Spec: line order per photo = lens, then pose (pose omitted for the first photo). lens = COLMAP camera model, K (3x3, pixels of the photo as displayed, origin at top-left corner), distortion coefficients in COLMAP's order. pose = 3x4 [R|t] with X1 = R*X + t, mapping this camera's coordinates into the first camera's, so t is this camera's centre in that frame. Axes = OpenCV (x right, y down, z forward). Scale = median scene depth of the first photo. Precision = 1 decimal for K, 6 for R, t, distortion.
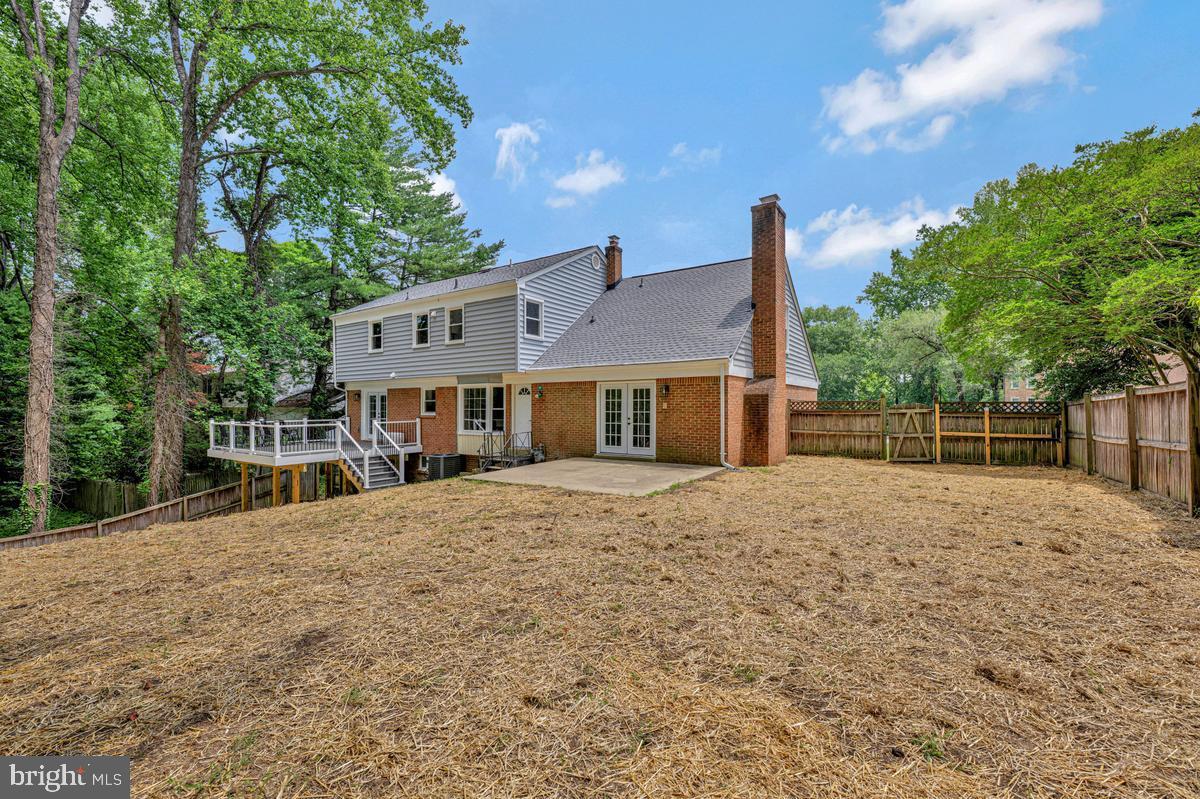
lens RADIAL K [[498.9, 0, 600.9], [0, 498.9, 402.4], [0, 0, 1]] dist [-0.000429, -0.000353]
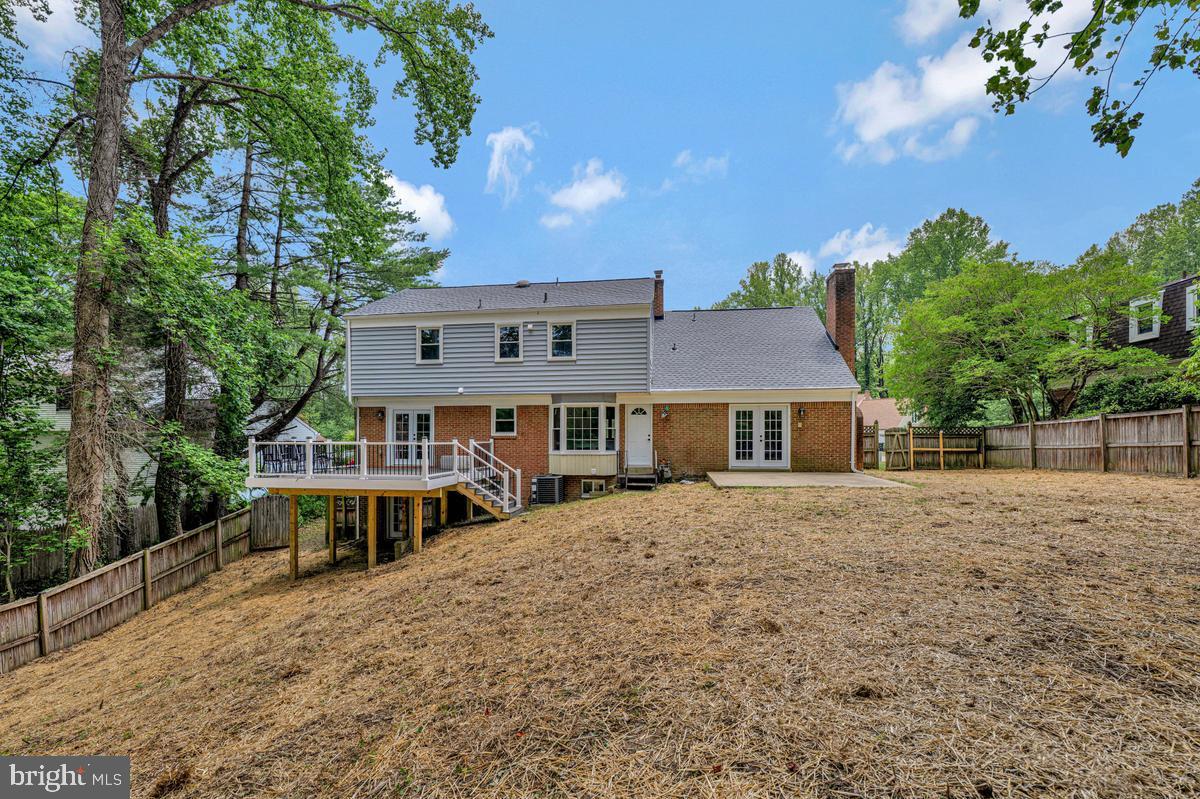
lens RADIAL K [[498.9, 0, 619.4], [0, 498.9, 440.5], [0, 0, 1]] dist [-0.000429, -0.000353]
pose [[0.898975, 0.002695, 0.437991, -0.635306], [-0.005649, 0.999969, 0.005441, 0.032323], [-0.437963, -0.007366, 0.898963, 0.086755]]
